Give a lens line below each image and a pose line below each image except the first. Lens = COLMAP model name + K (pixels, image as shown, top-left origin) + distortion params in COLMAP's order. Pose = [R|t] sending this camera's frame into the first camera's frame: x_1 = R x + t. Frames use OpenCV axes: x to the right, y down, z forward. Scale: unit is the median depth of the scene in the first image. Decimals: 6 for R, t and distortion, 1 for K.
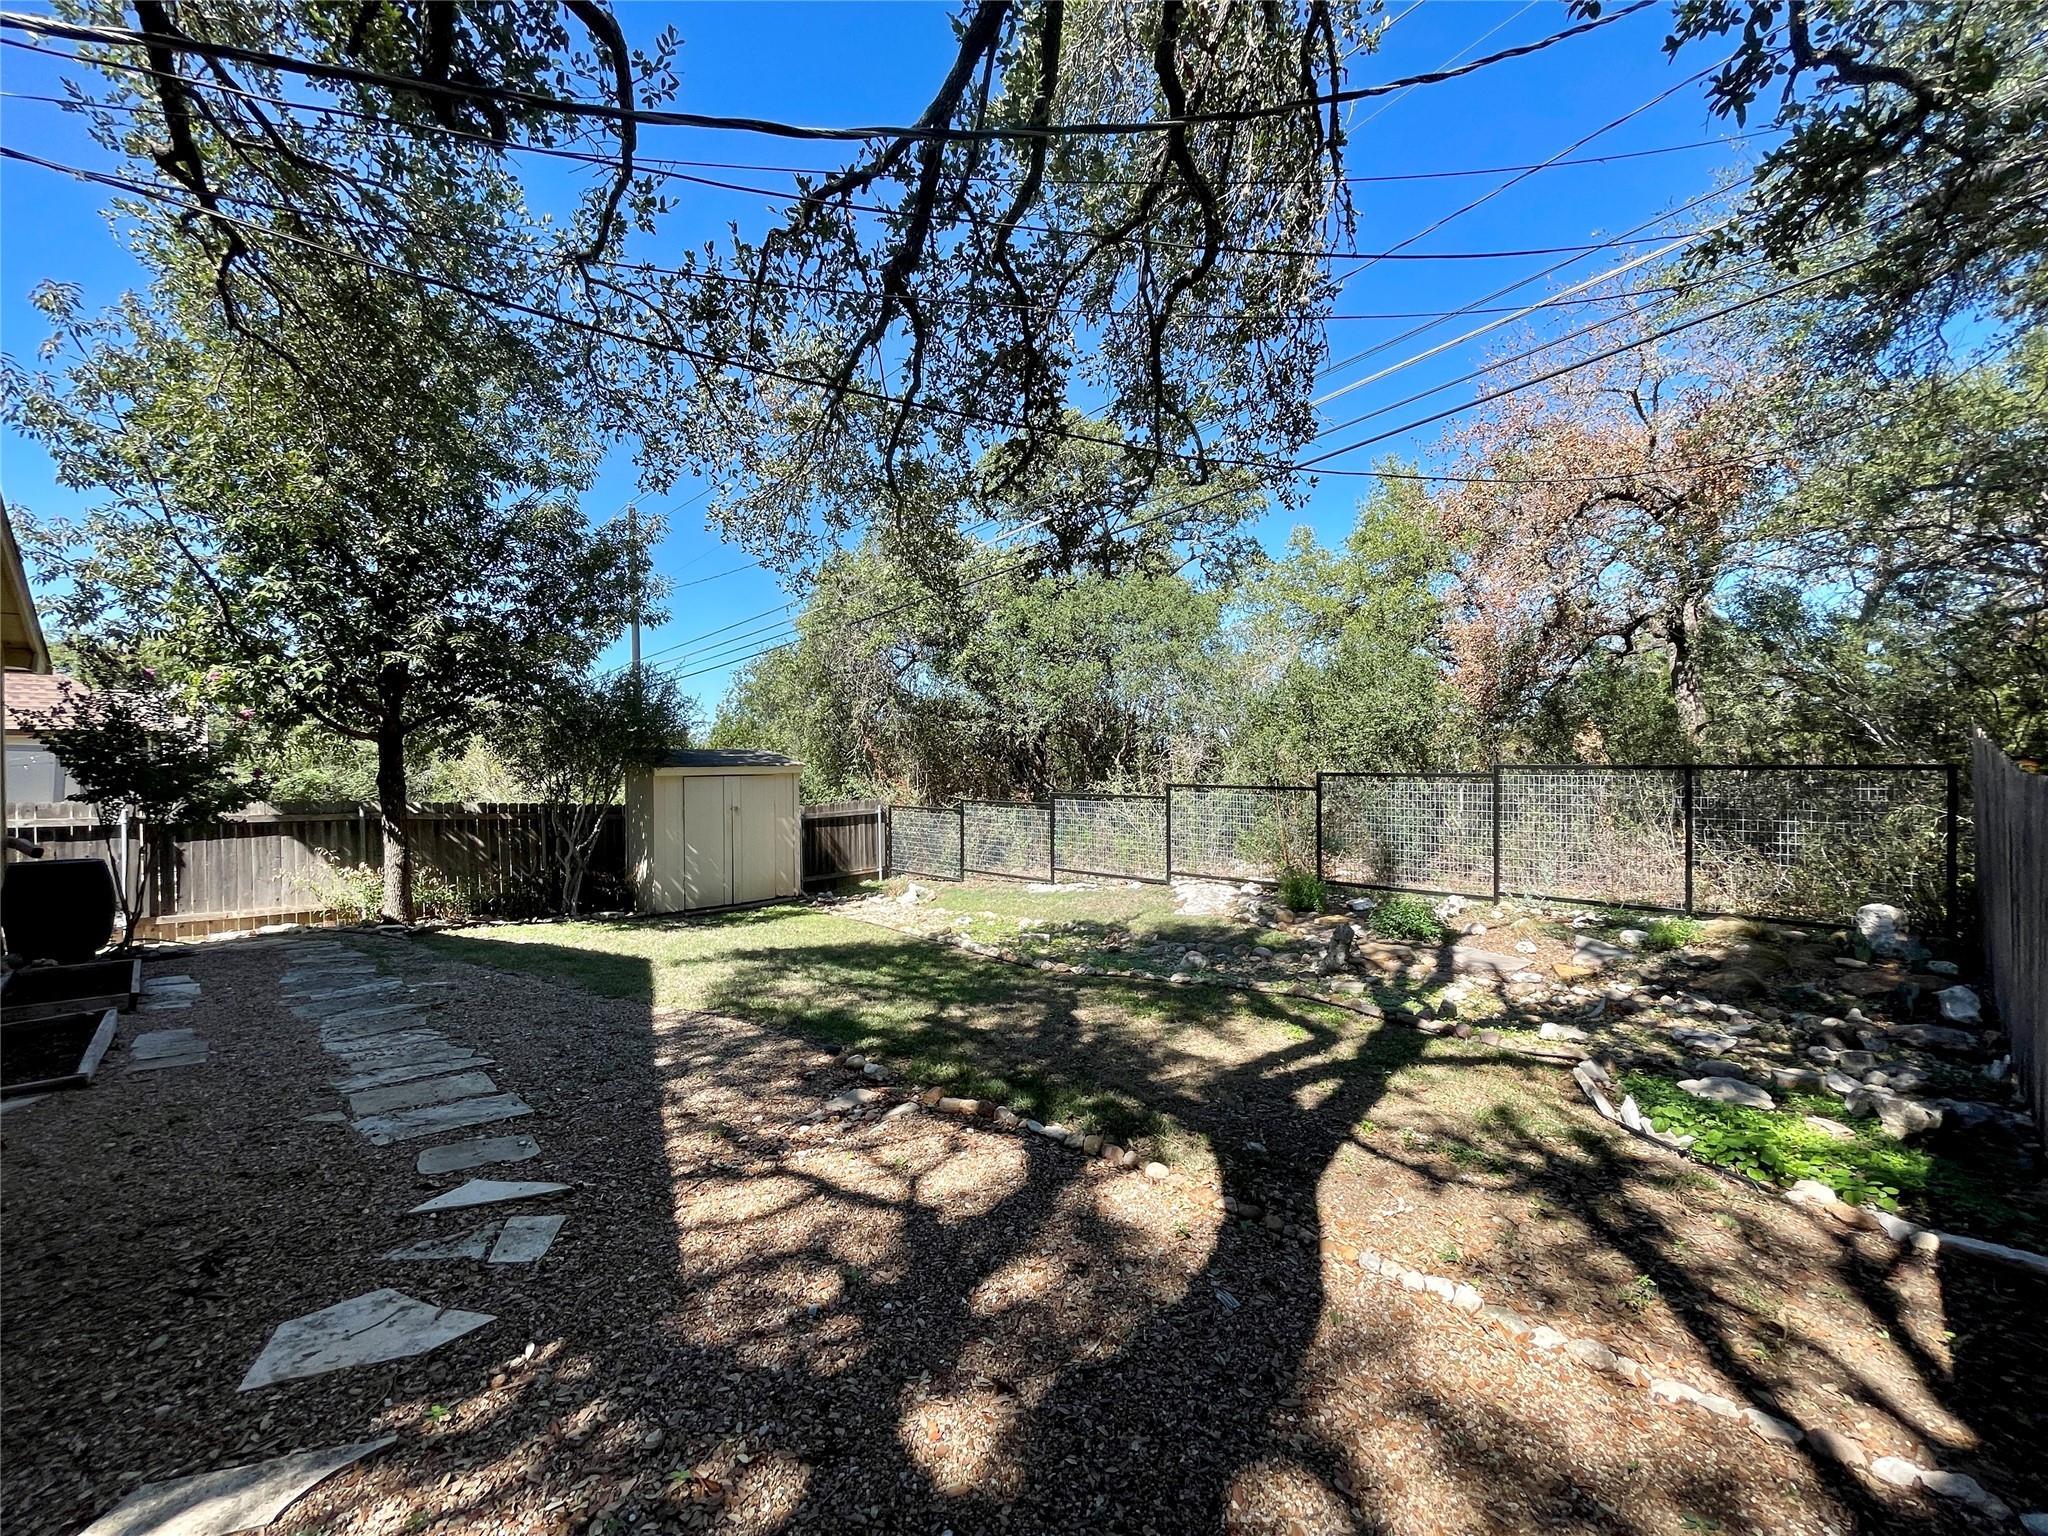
lens RADIAL K [[829.5, 0, 1024.0], [0, 829.5, 768.0], [0, 0, 1]] dist [-0.004794, -0.000656]
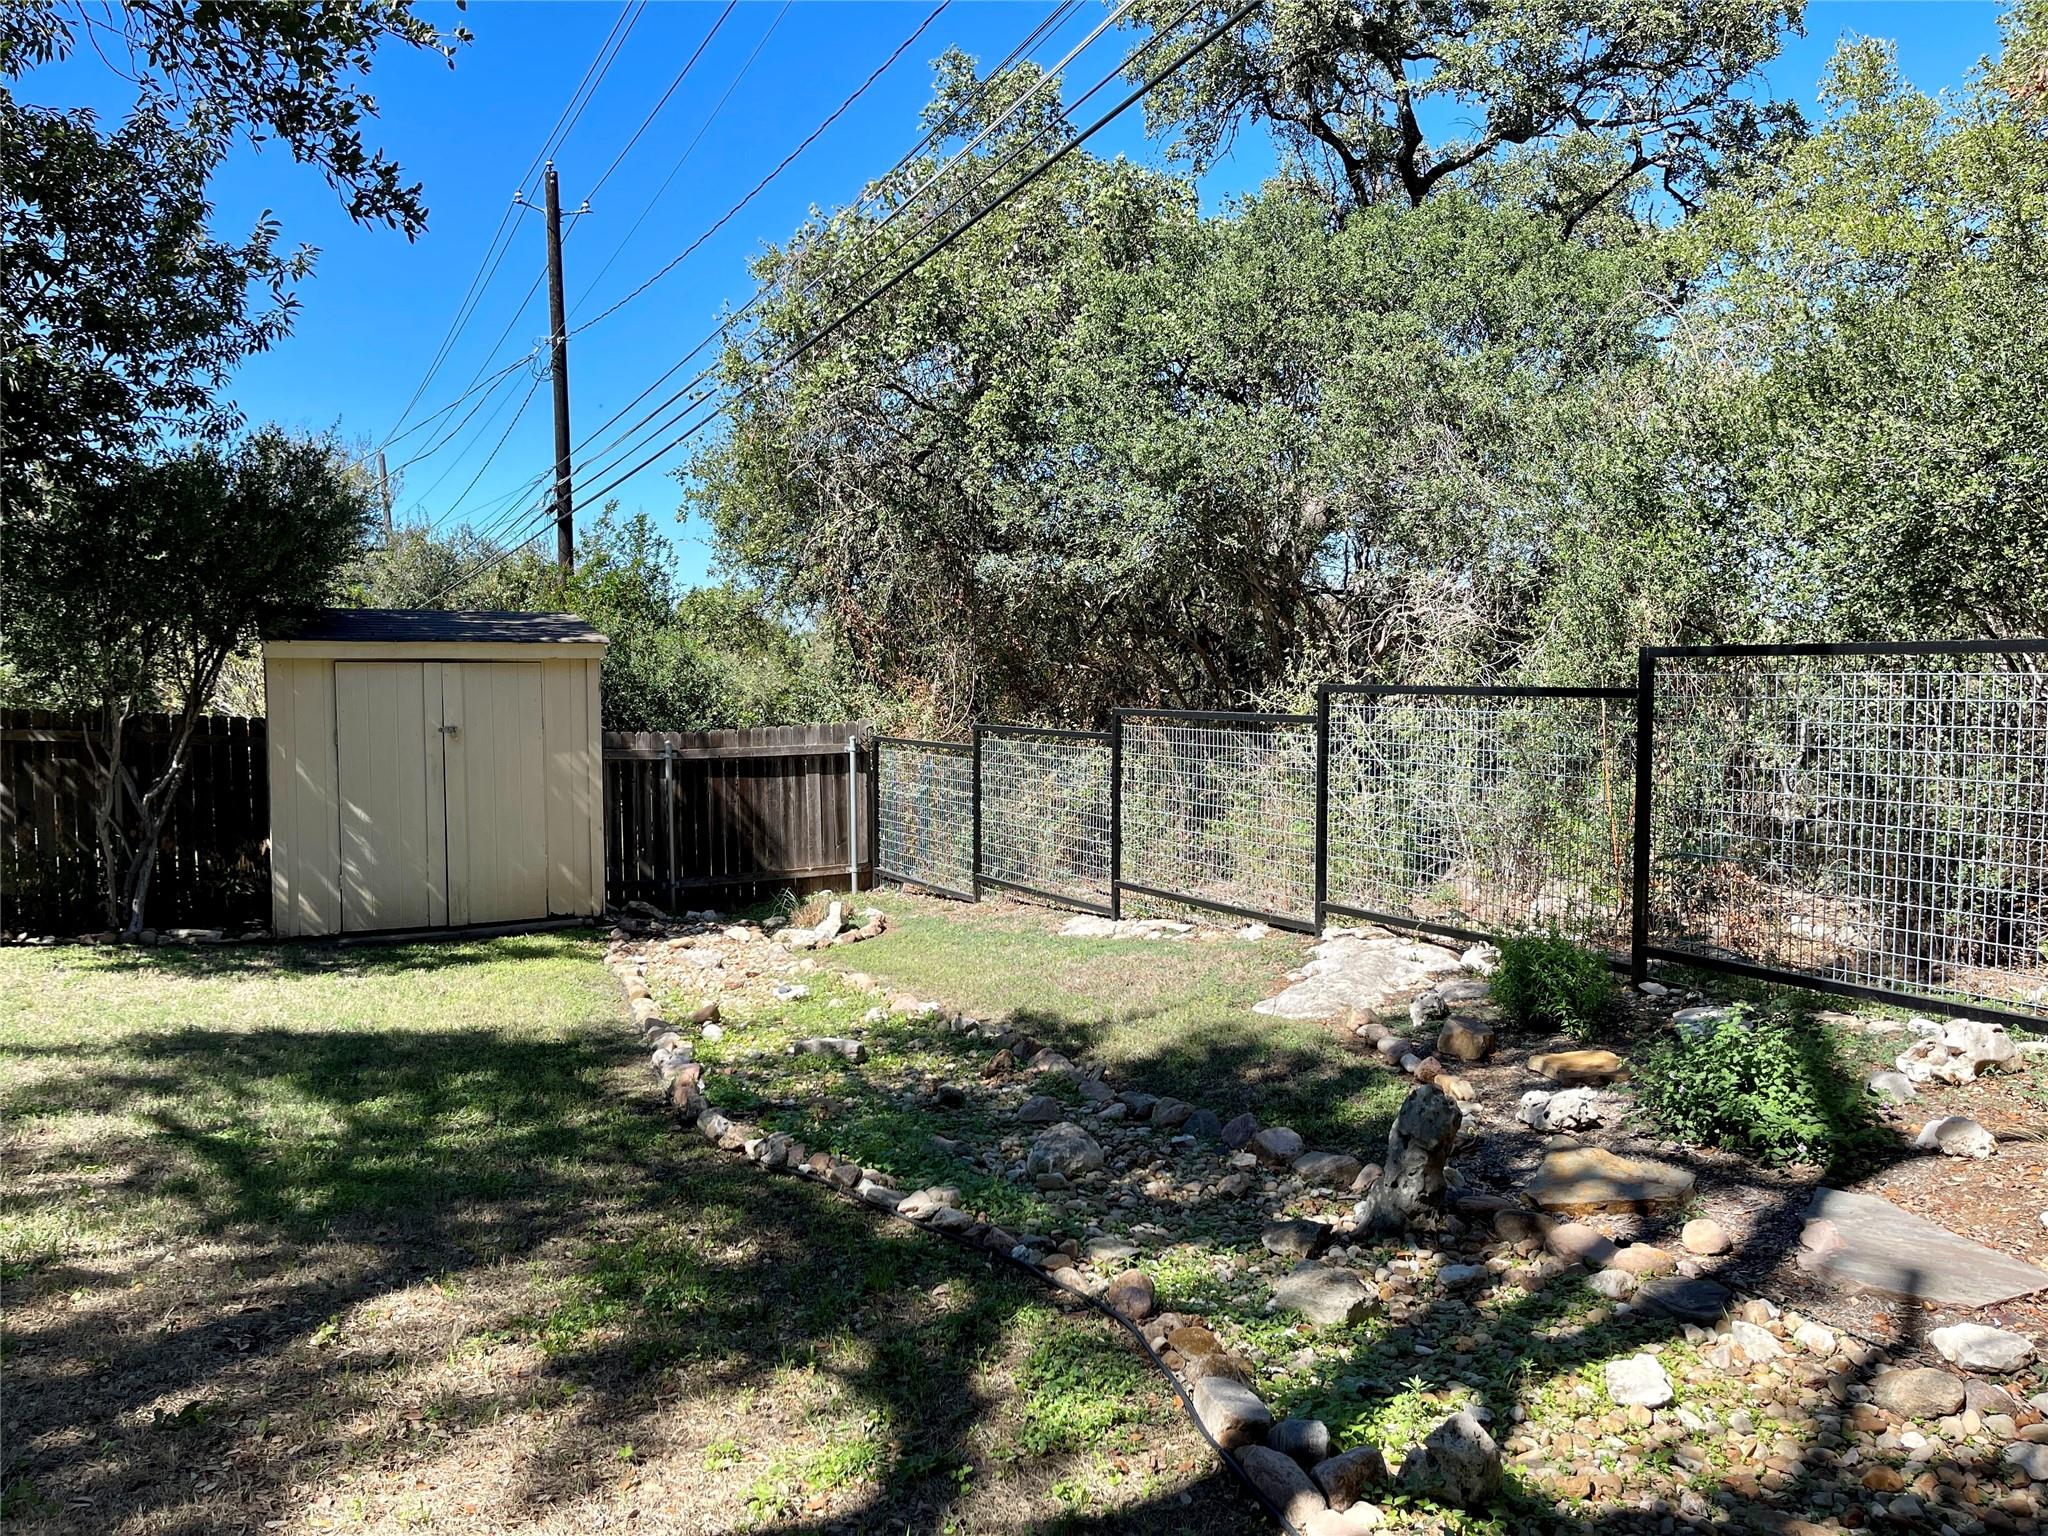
lens RADIAL K [[1570.8, 0, 1018.5], [0, 1570.8, 780.7], [0, 0, 1]] dist [0.080646, -0.131363]
pose [[0.961300, 0.027462, -0.274132, 0.259447], [-0.010933, 0.998038, 0.061641, 0.021416], [0.275287, -0.056259, 0.959714, 0.244729]]
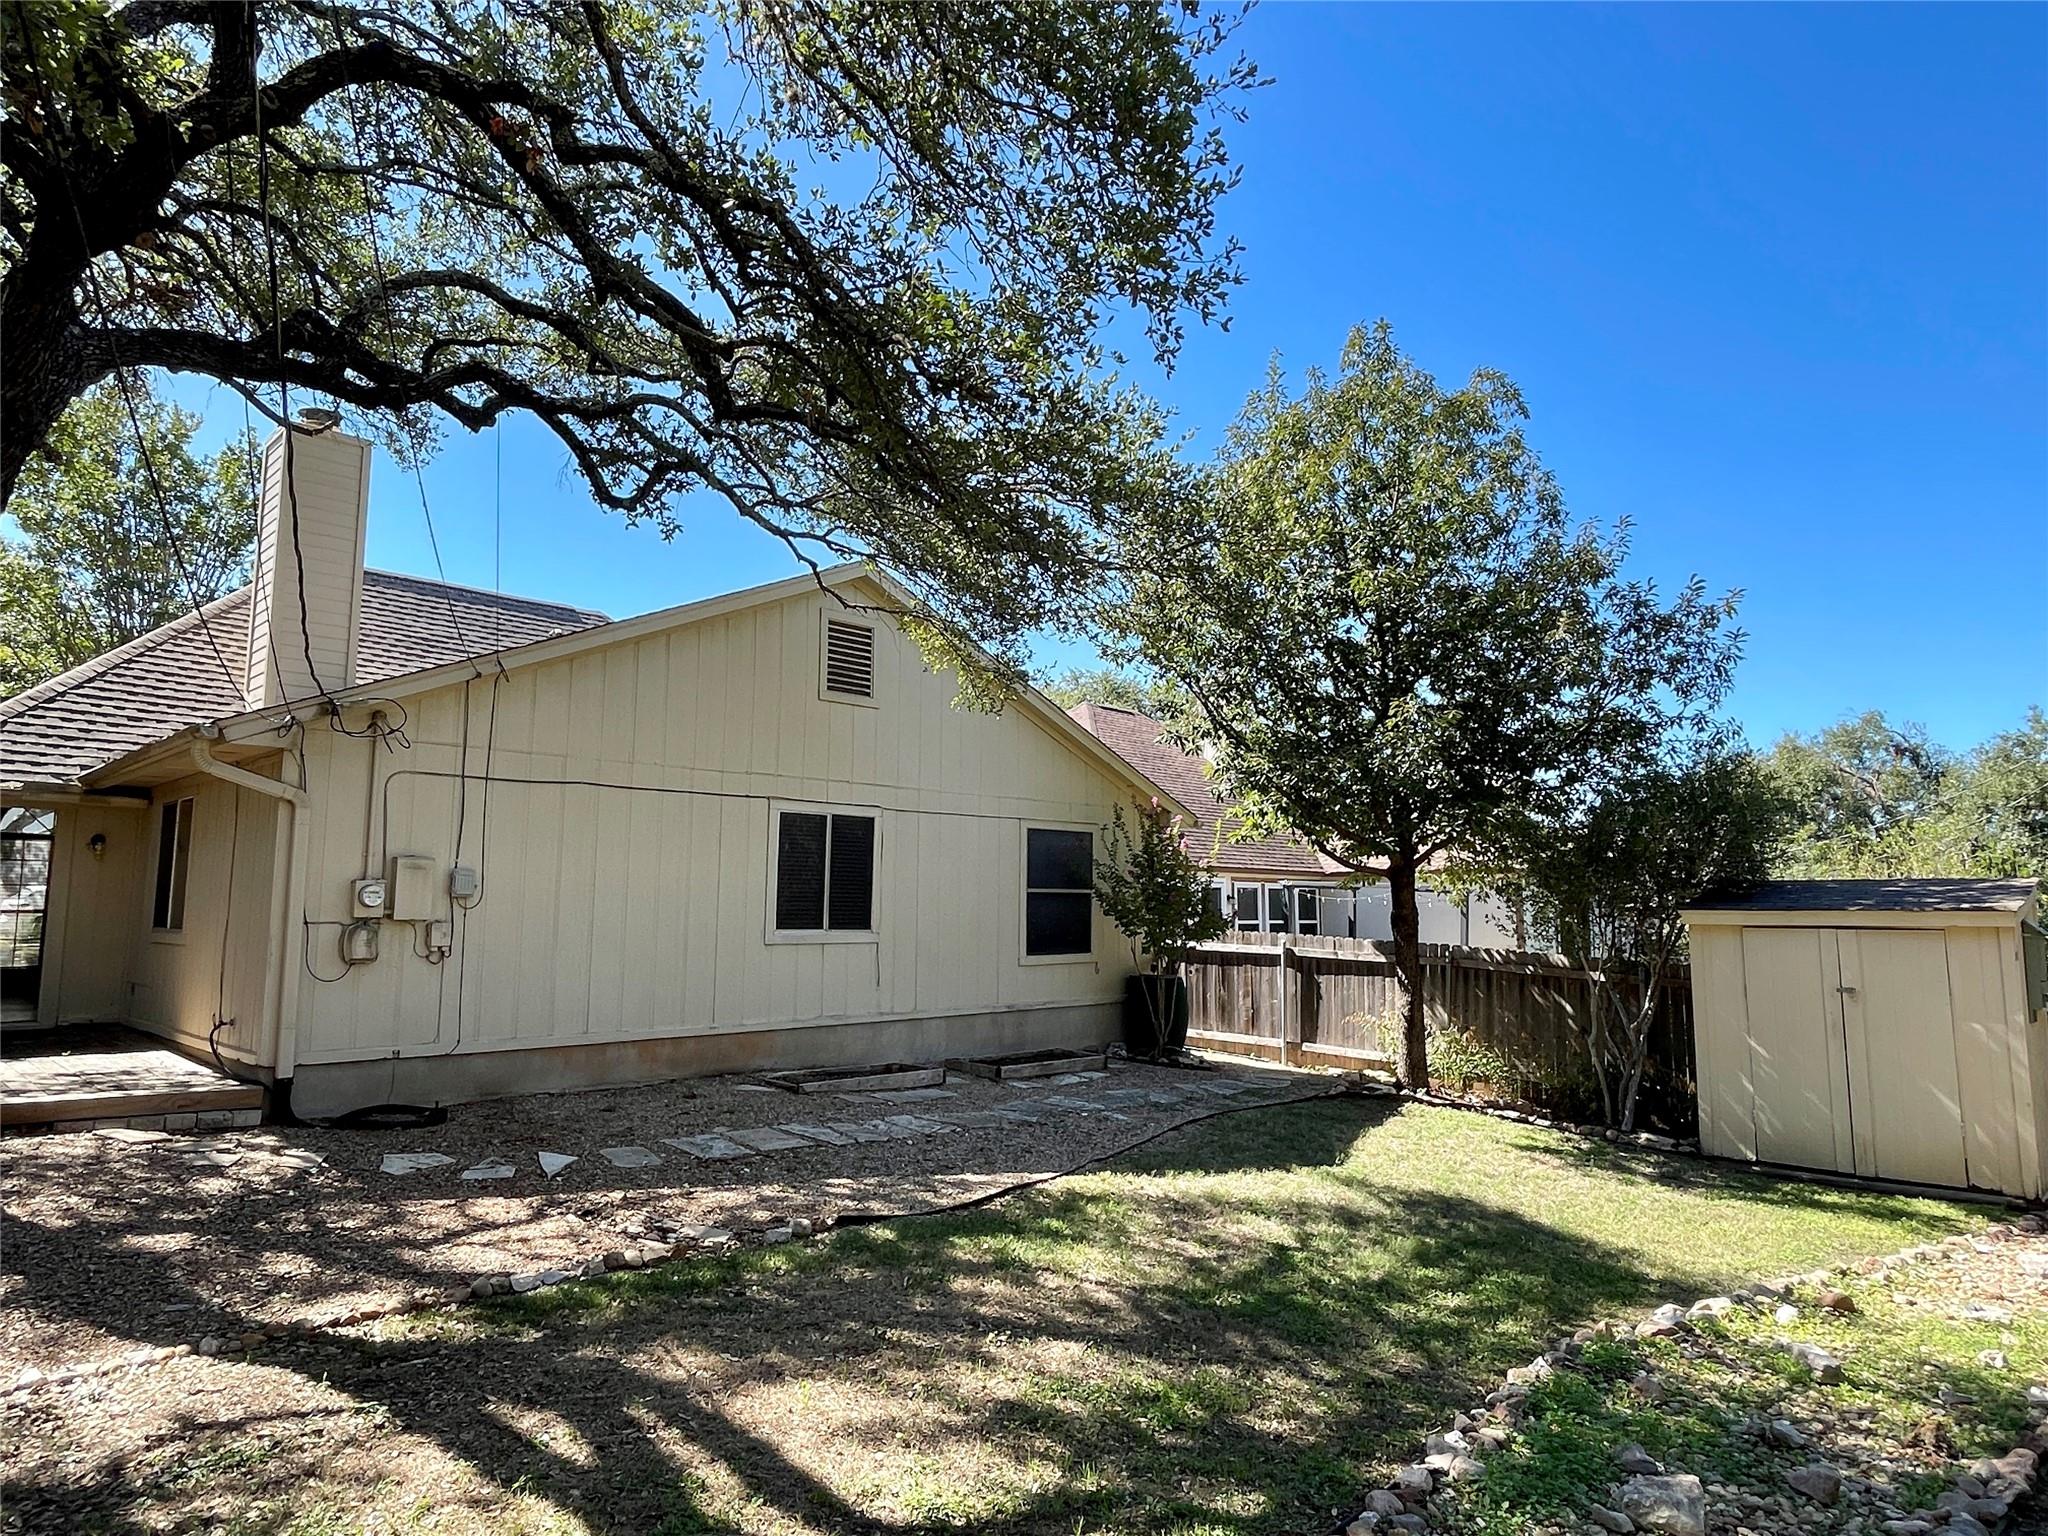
lens RADIAL K [[1216.6, 0, 943.4], [0, 1216.6, 767.7], [0, 0, 1]] dist [-0.018528, 0.000723]
pose [[0.008074, -0.102675, -0.994682, 0.489363], [-0.018460, 0.994530, -0.102809, -0.002366], [0.999797, 0.019192, 0.006135, 0.486994]]
